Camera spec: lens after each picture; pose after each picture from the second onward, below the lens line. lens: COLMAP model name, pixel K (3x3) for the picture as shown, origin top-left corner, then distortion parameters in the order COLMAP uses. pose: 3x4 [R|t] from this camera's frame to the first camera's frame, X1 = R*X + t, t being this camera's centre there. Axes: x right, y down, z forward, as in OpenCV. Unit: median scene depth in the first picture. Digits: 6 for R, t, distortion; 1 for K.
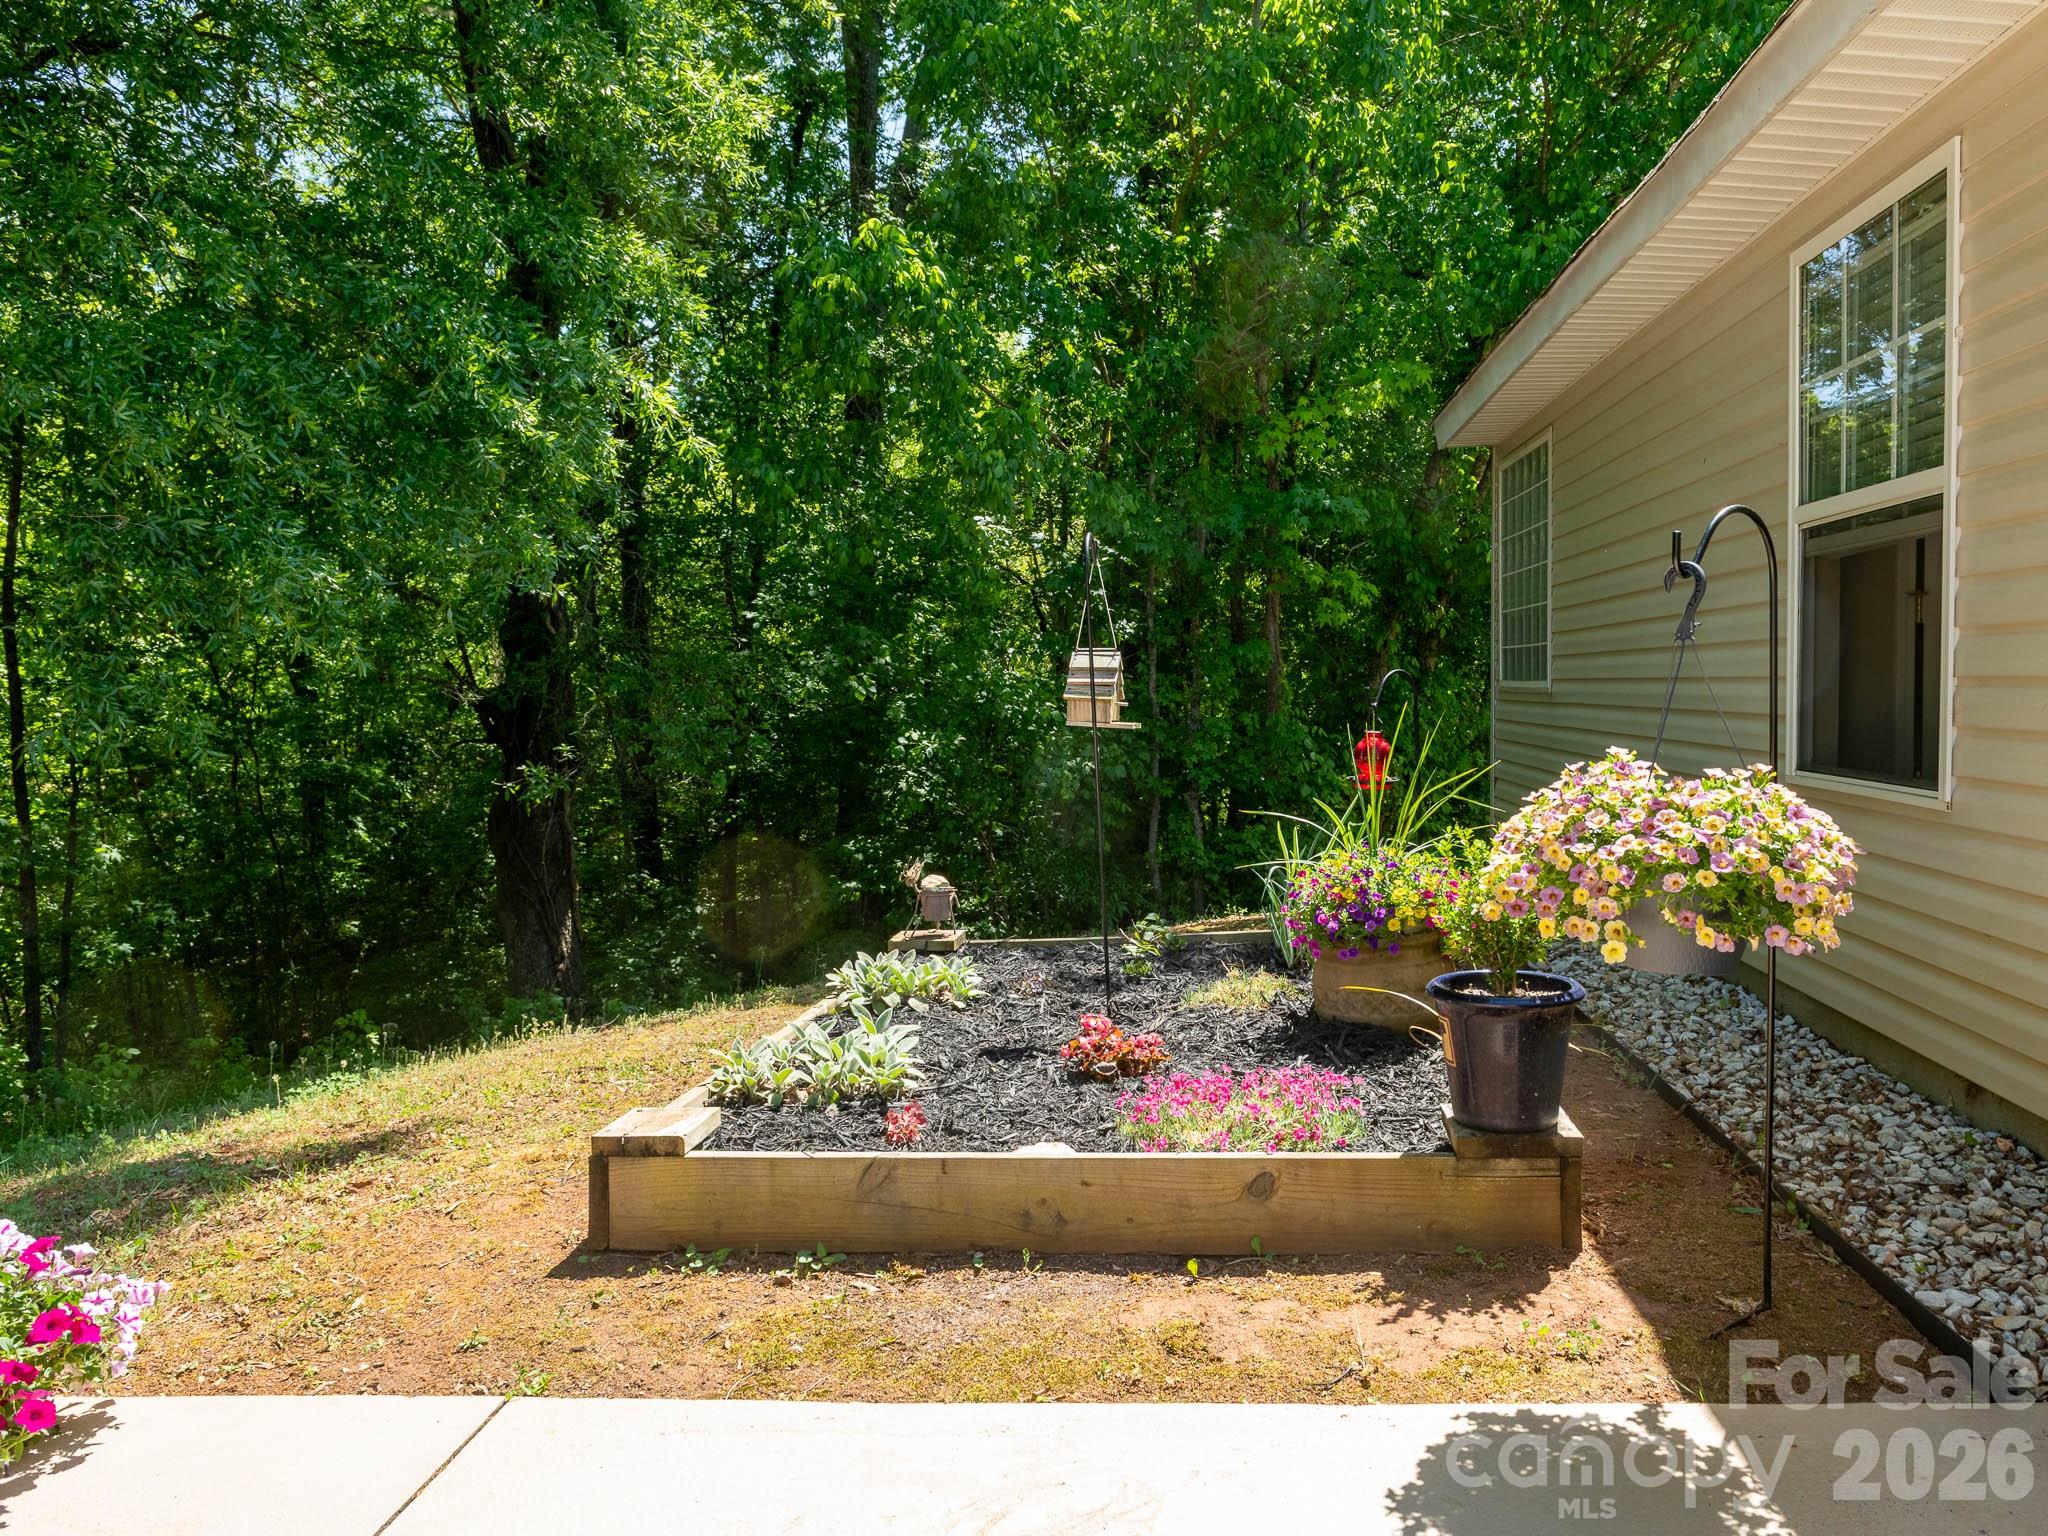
lens RADIAL K [[1486.9, 0, 1109.6], [0, 1486.9, 762.2], [0, 0, 1]] dist [-0.012735, -0.011097]
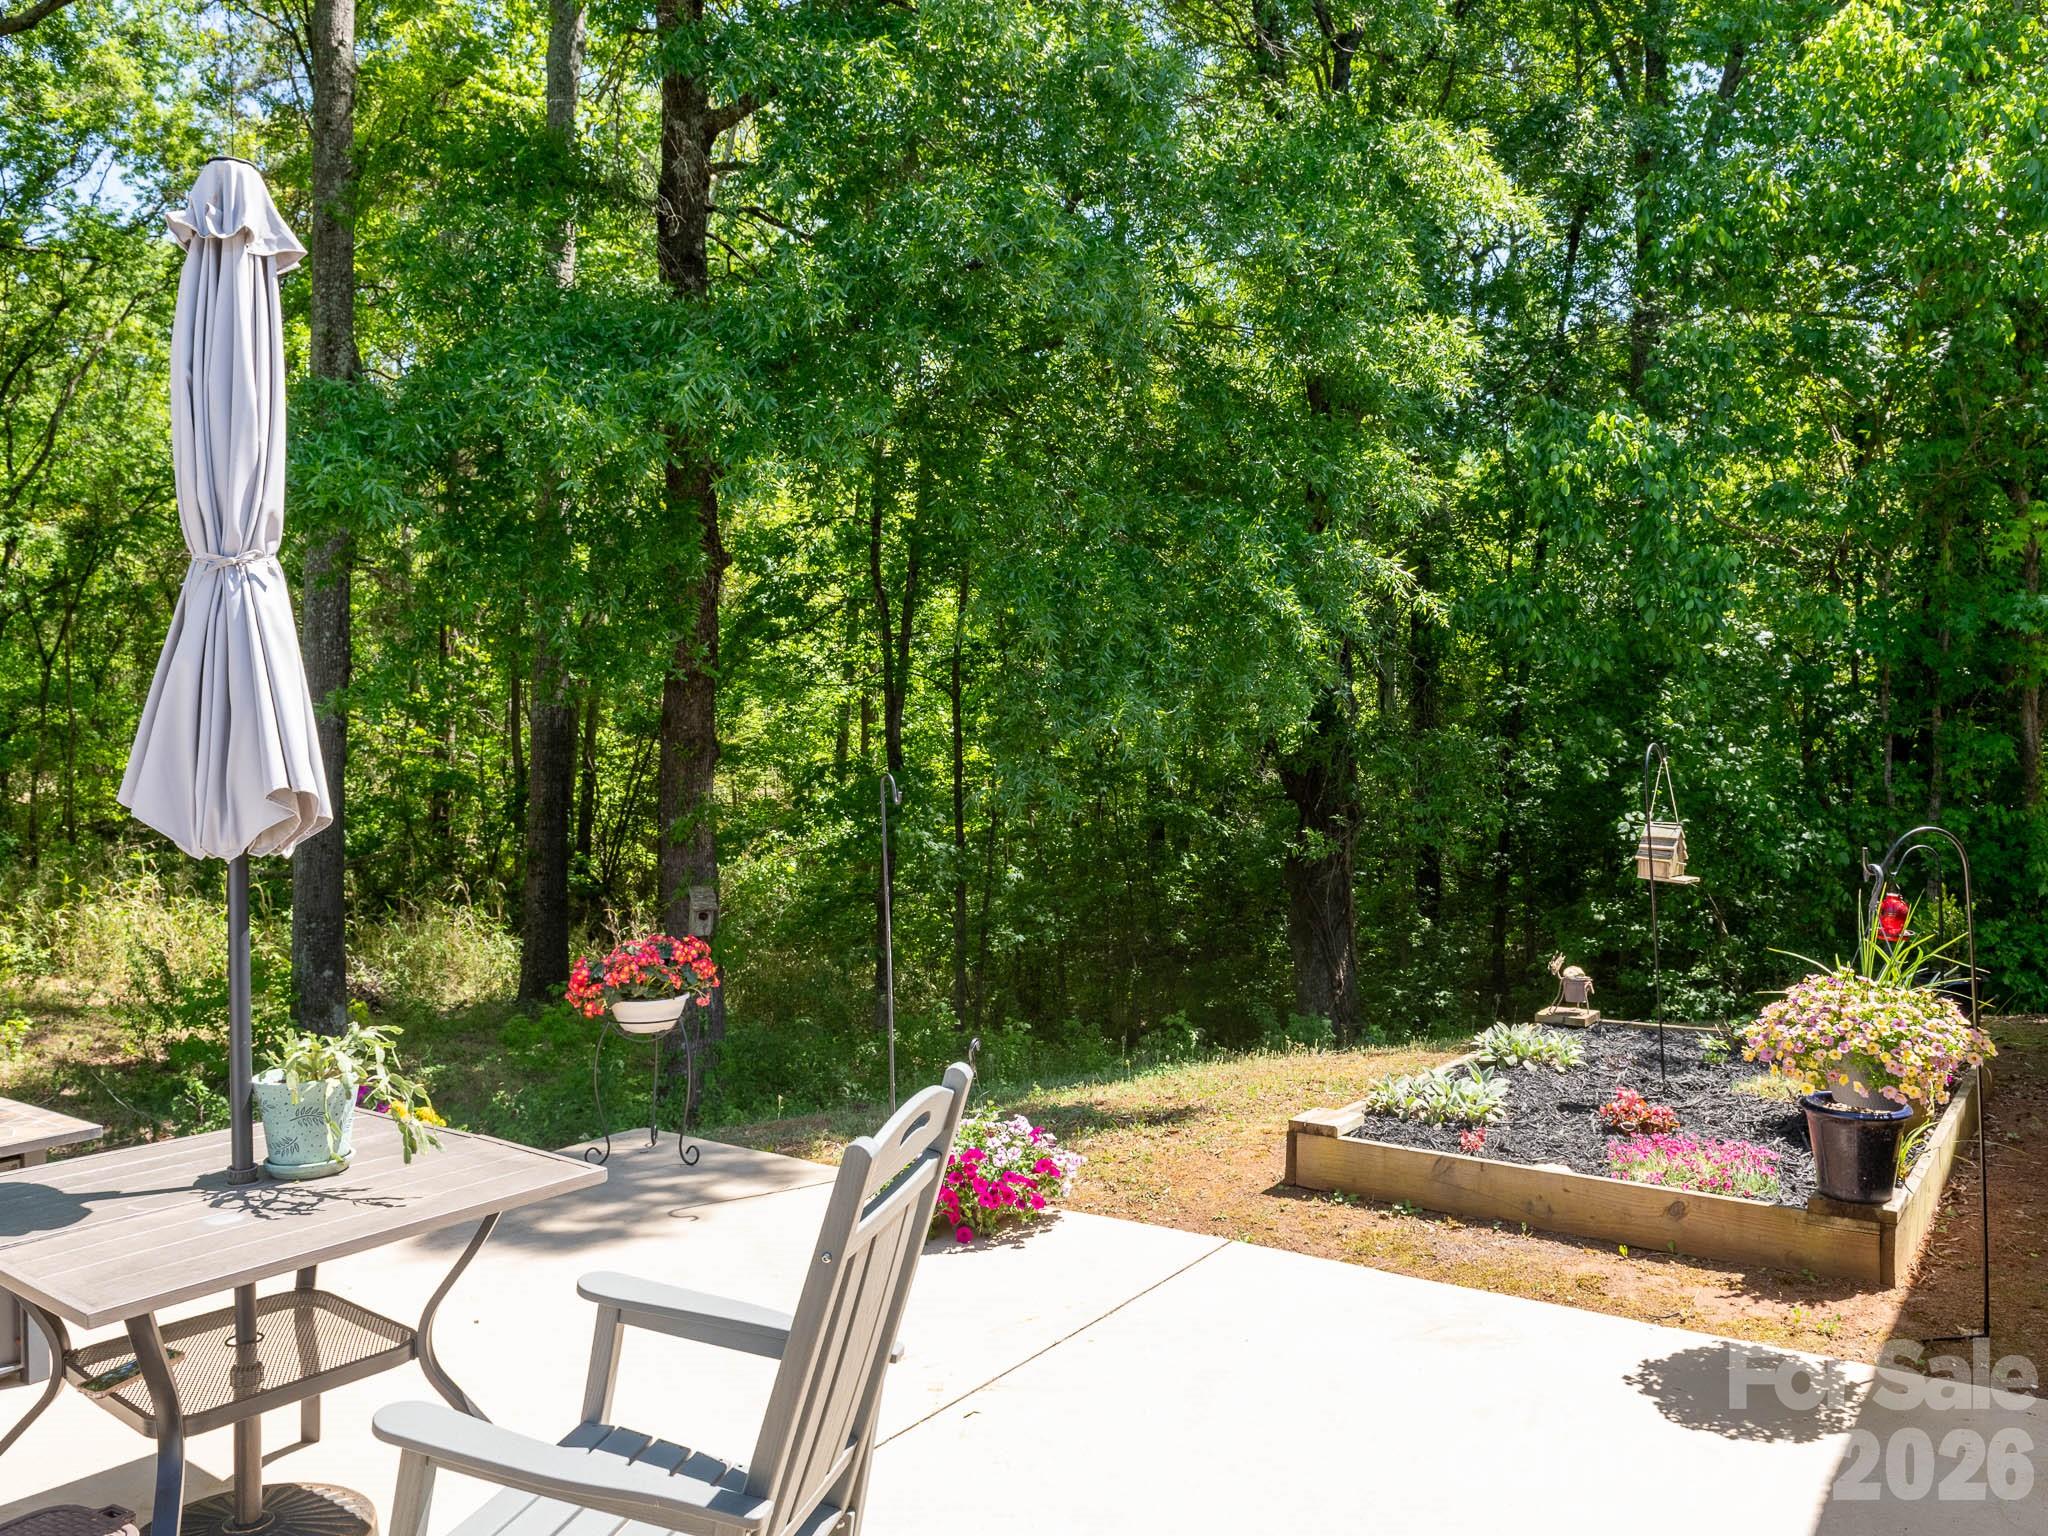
lens RADIAL K [[1486.9, 0, 1109.6], [0, 1486.9, 762.2], [0, 0, 1]] dist [-0.012735, -0.011097]
pose [[0.864867, 0.022832, -0.501481, 0.332871], [-0.032331, 0.999425, -0.010256, -0.143566], [0.500958, 0.025083, 0.865108, -0.628950]]
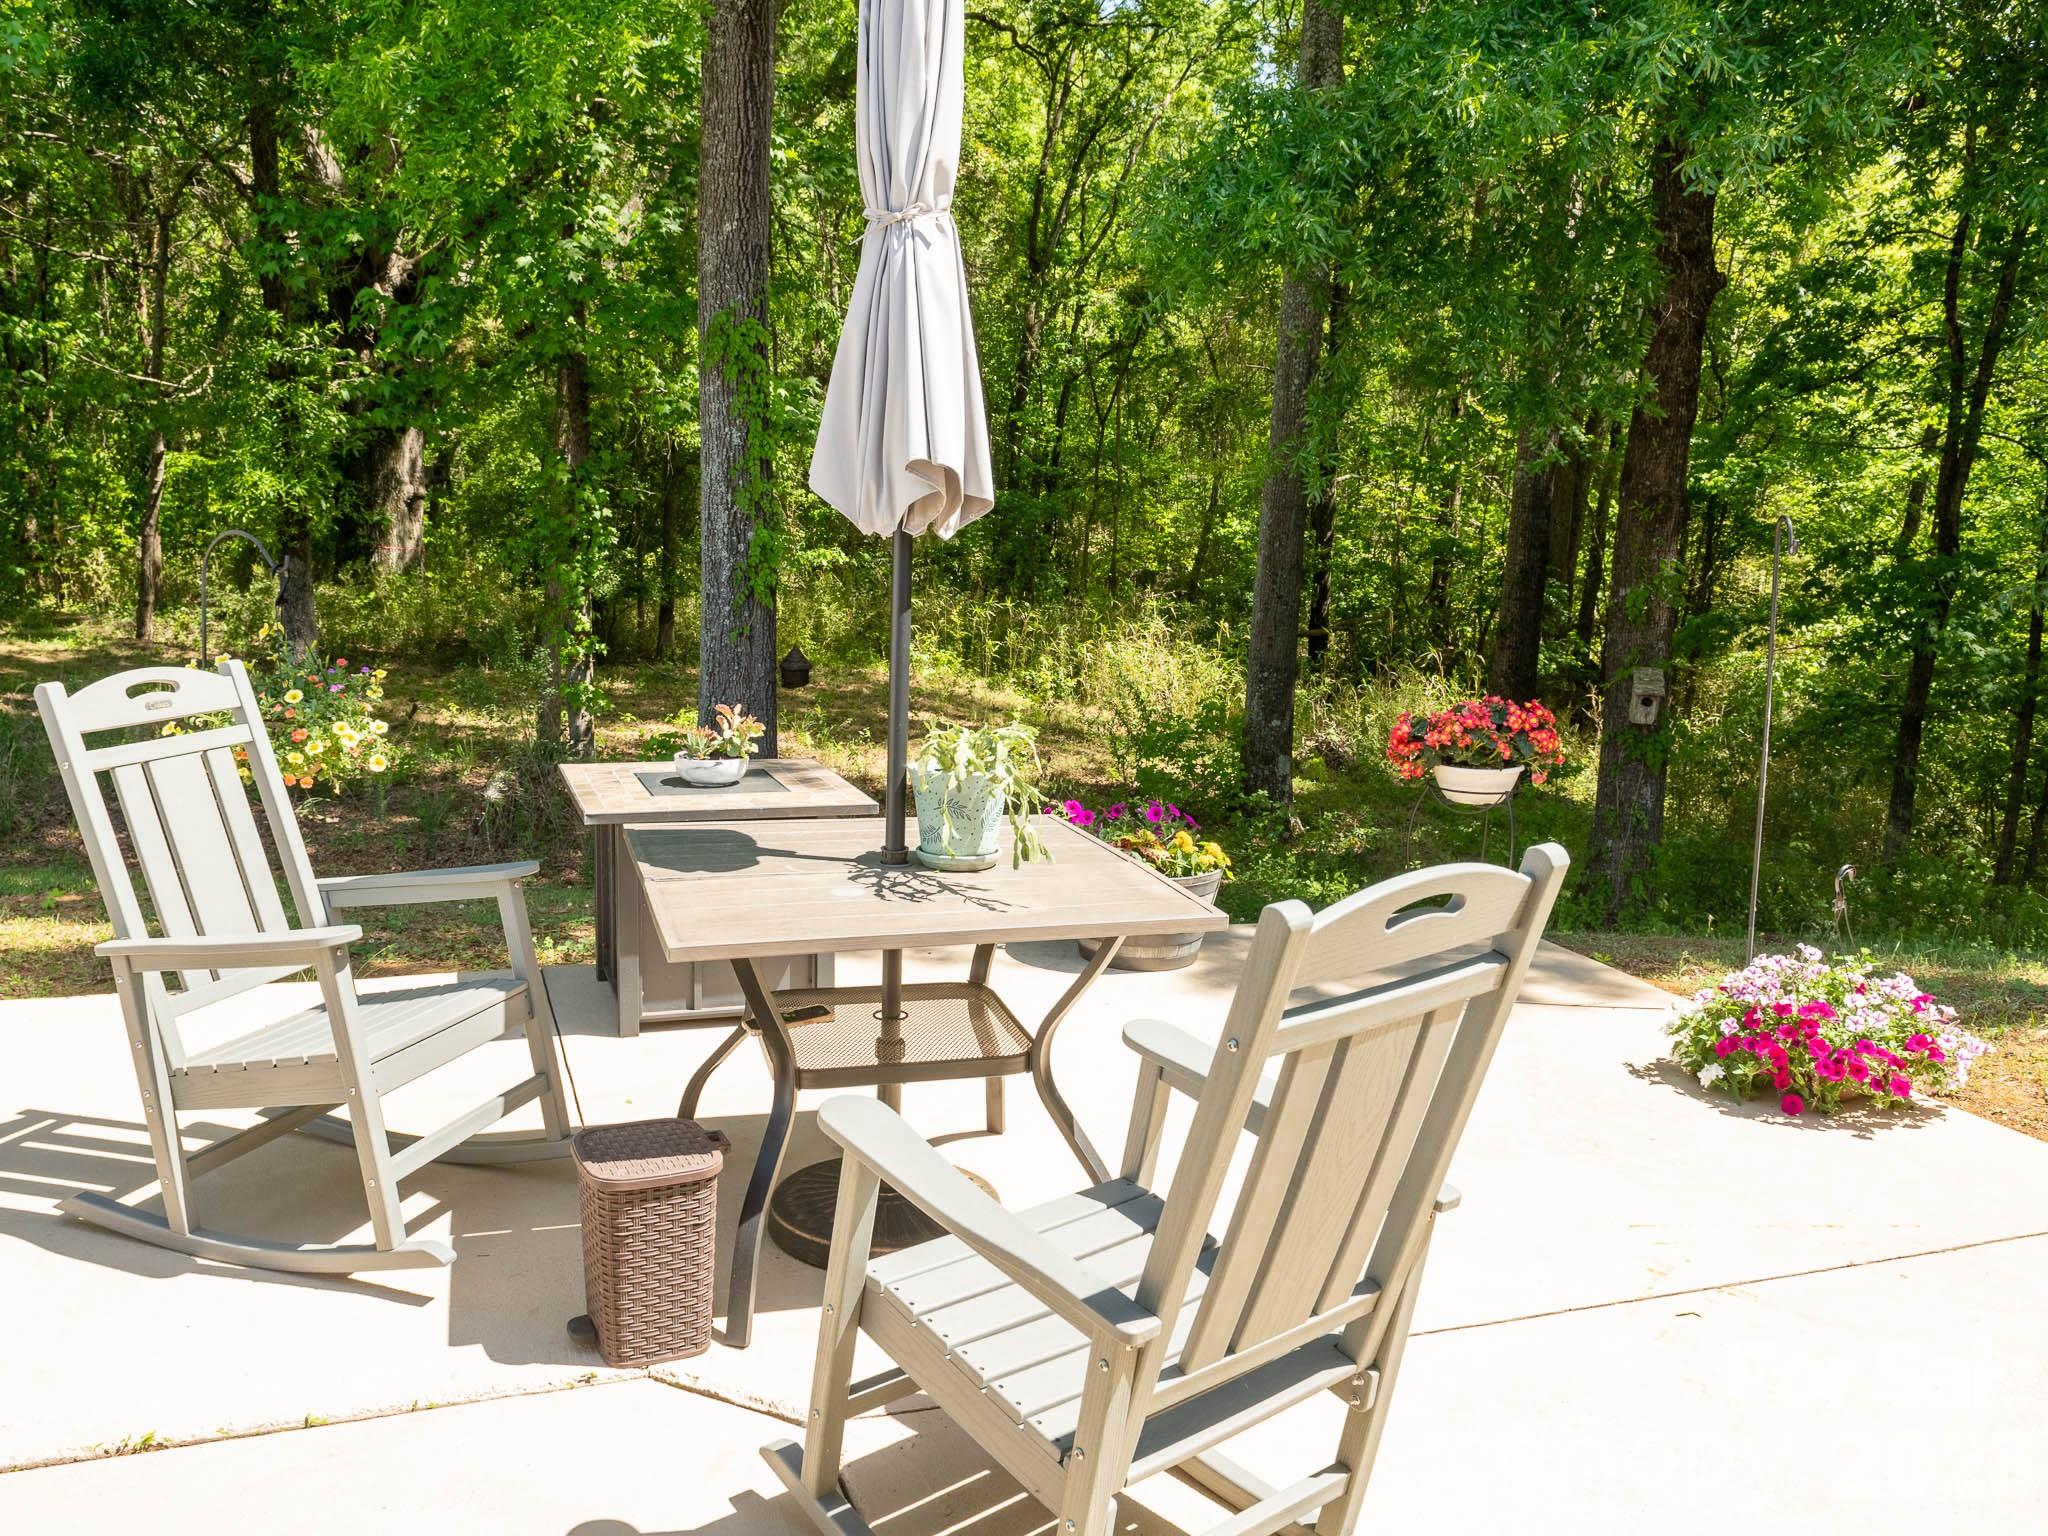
lens RADIAL K [[1612.1, 0, 1080.5], [0, 1612.1, 796.6], [0, 0, 1]] dist [-0.021842, -0.003406]
pose [[0.382708, 0.193831, -0.903307, 0.352572], [-0.069196, 0.981011, 0.181188, -0.109441], [0.921274, -0.006837, 0.388854, -0.409419]]
